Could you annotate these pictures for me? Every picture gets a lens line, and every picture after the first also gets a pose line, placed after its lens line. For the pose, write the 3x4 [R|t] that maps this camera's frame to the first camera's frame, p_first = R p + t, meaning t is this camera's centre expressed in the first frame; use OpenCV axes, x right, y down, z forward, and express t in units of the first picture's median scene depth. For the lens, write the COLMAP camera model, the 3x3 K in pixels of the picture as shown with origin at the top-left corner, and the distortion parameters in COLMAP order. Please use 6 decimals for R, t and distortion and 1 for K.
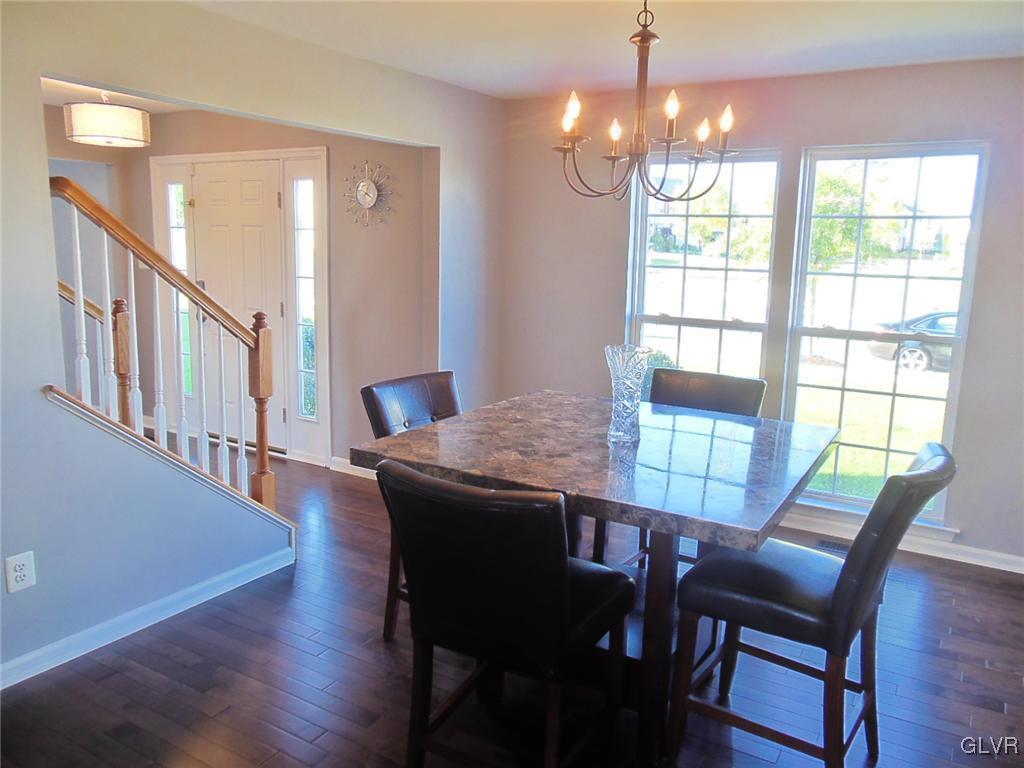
lens RADIAL K [[824.3, 0, 512.0], [0, 824.3, 384.0], [0, 0, 1]] dist [-0.008418, -0.002595]
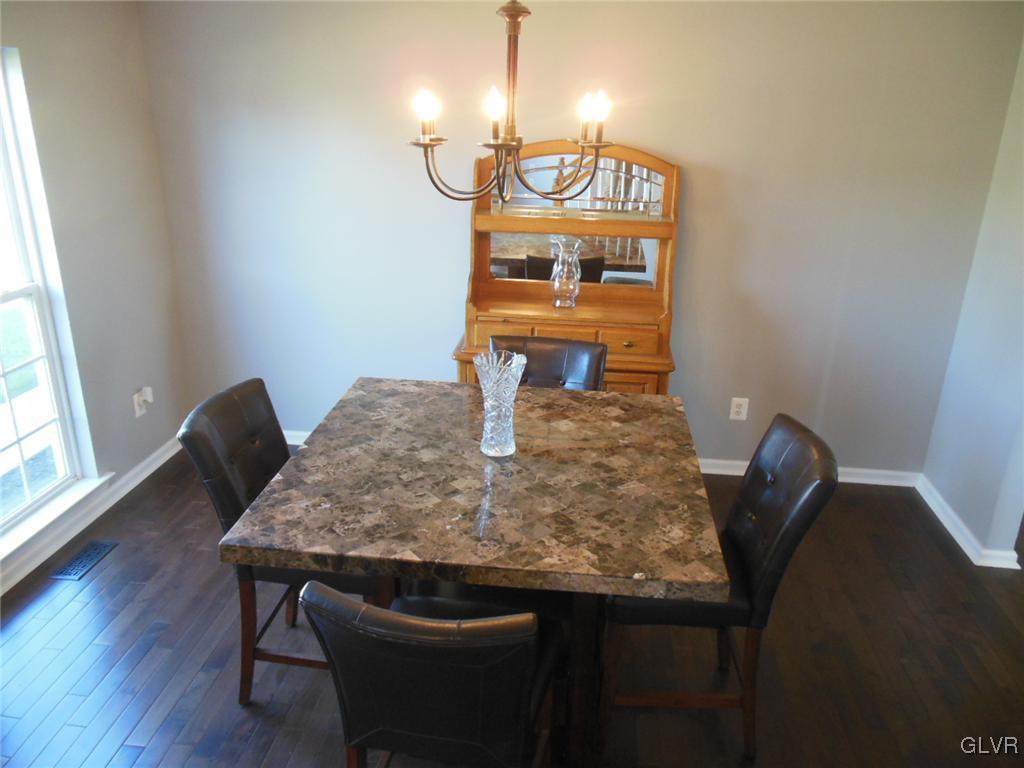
lens RADIAL K [[768.6, 0, 512.0], [0, 768.6, 384.0], [0, 0, 1]] dist [0.005784, 0.001411]
pose [[-0.434904, -0.351658, 0.828972, -0.636087], [0.117805, 0.890461, 0.439547, -0.428014], [-0.892738, 0.288818, -0.345838, 1.397025]]
